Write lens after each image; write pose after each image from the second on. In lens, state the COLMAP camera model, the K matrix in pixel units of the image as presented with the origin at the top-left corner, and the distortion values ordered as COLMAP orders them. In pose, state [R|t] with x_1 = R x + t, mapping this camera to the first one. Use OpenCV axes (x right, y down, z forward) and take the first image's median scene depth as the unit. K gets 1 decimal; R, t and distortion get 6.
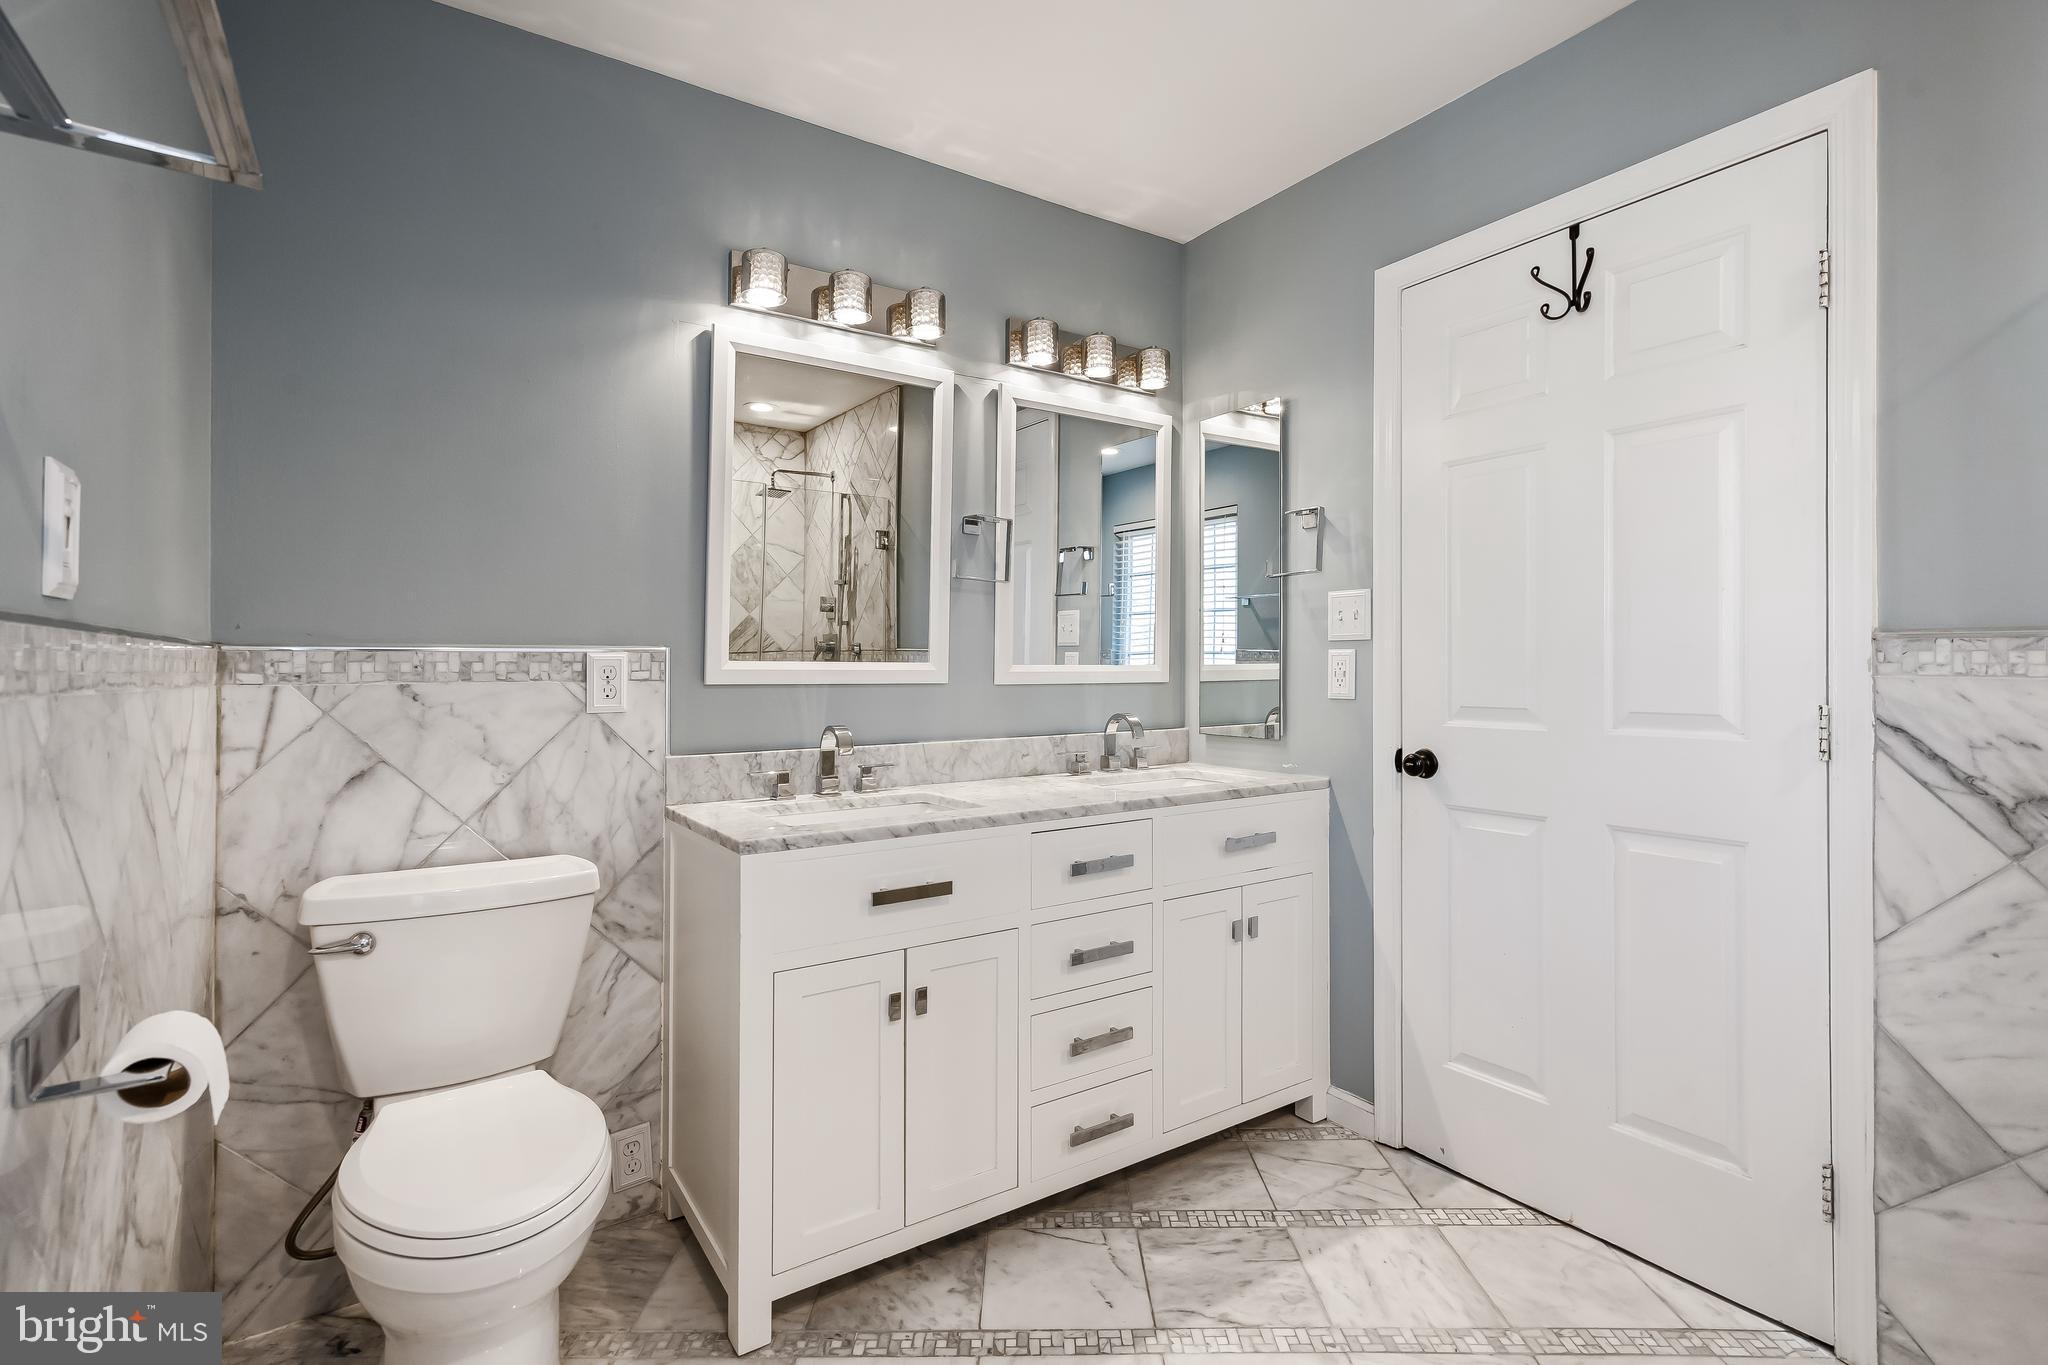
lens RADIAL K [[981.5, 0, 1022.4], [0, 981.5, 666.4], [0, 0, 1]] dist [-0.001813, -0.000159]
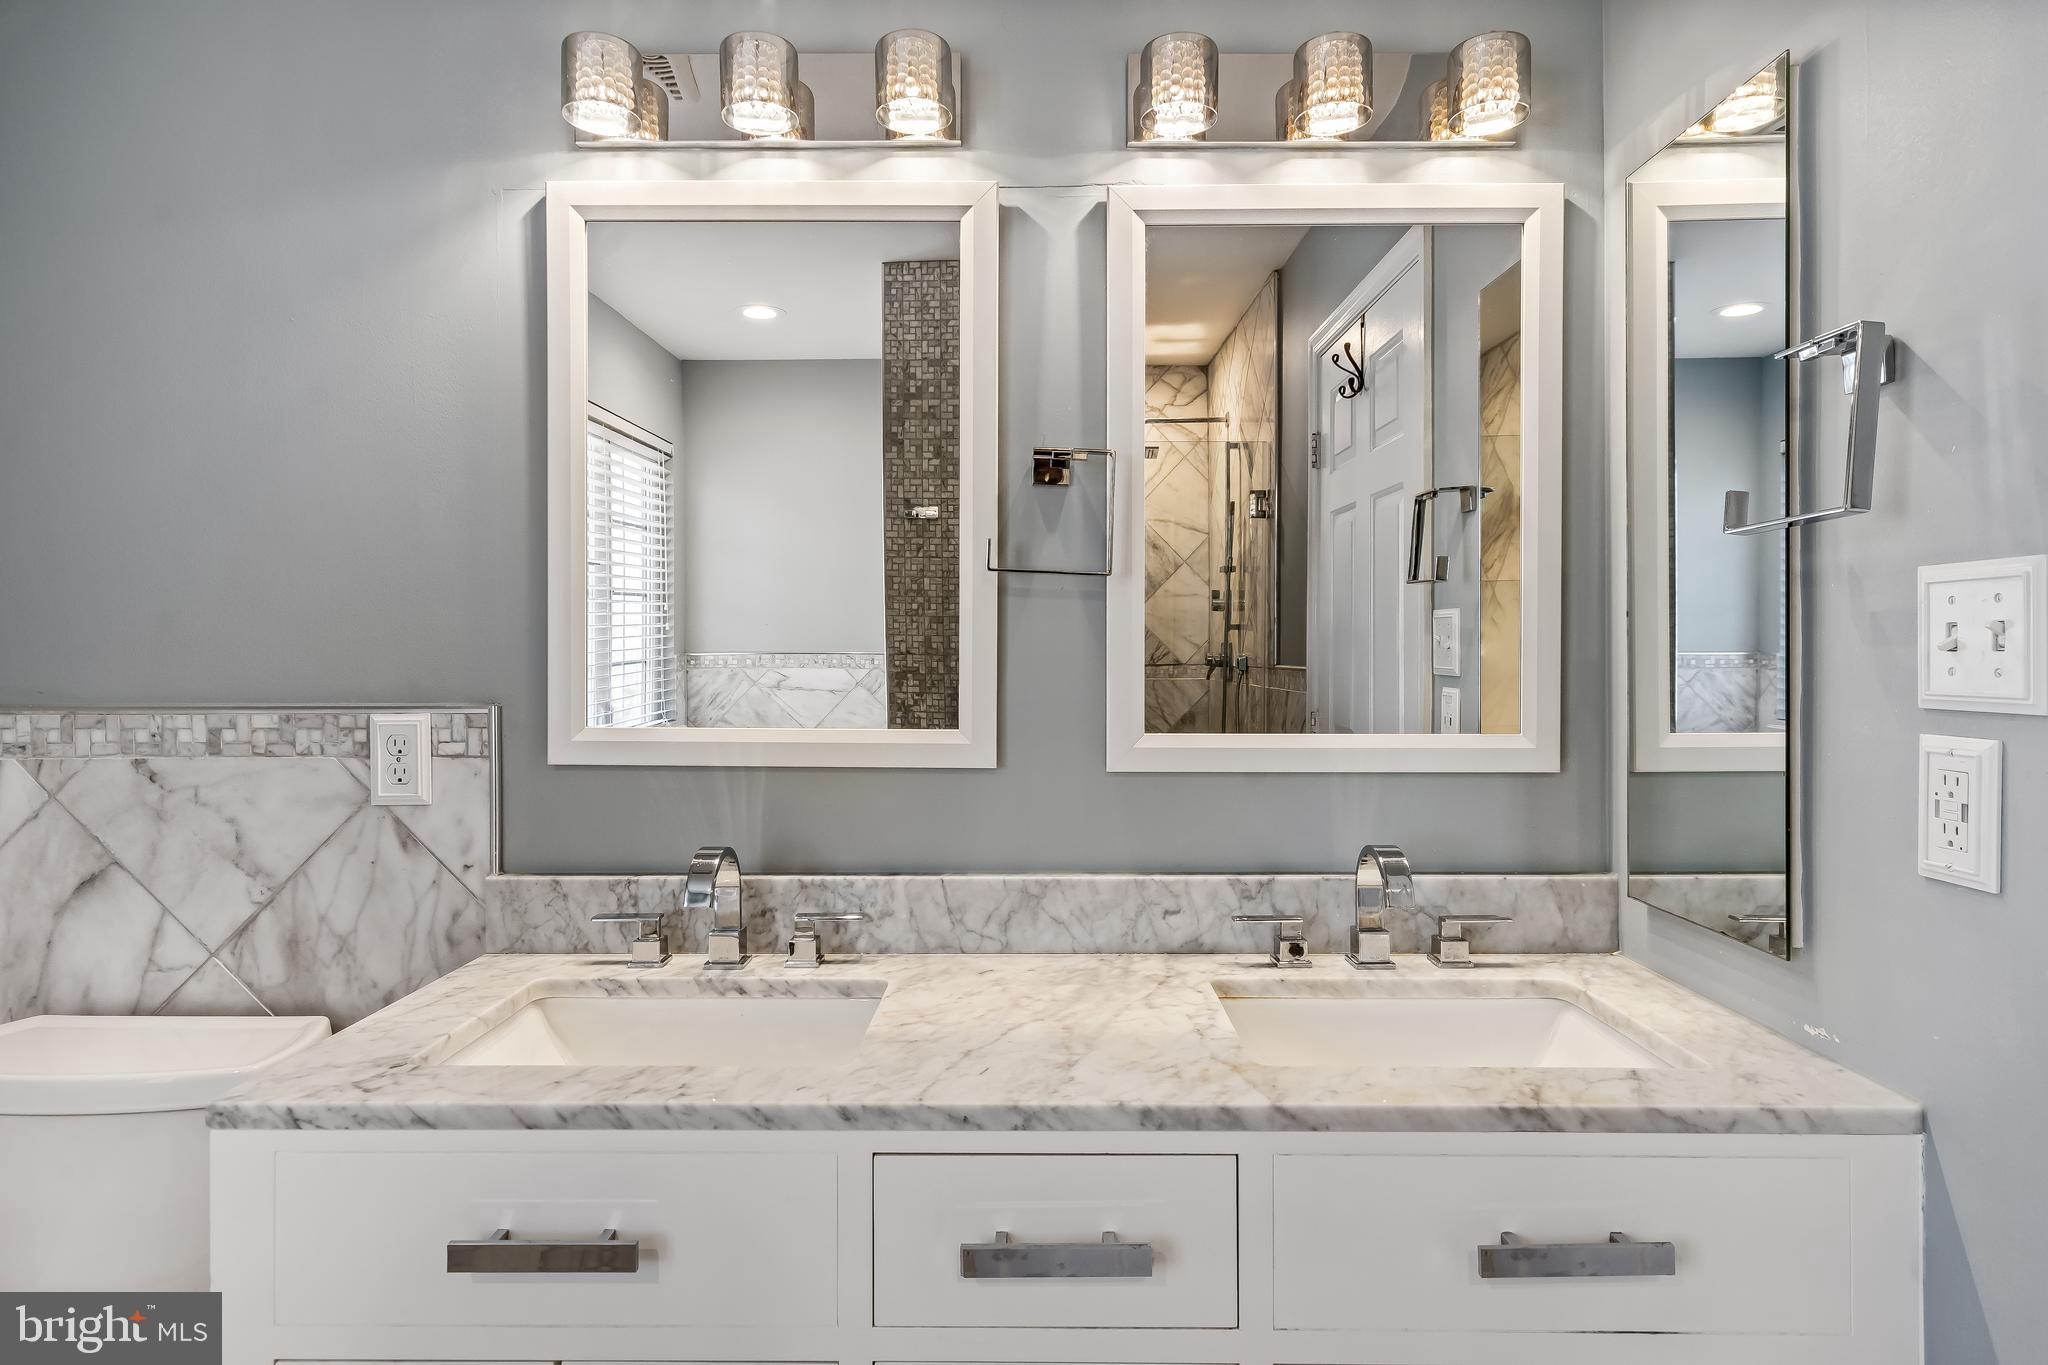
lens RADIAL K [[1110.1, 0, 1020.6], [0, 1110.1, 665.1], [0, 0, 1]] dist [0.006817, 0.001921]
pose [[0.818822, 0.005828, -0.574017, 0.359626], [-0.002621, 0.999976, 0.006413, -0.054955], [0.574041, -0.003746, 0.818818, 0.647554]]
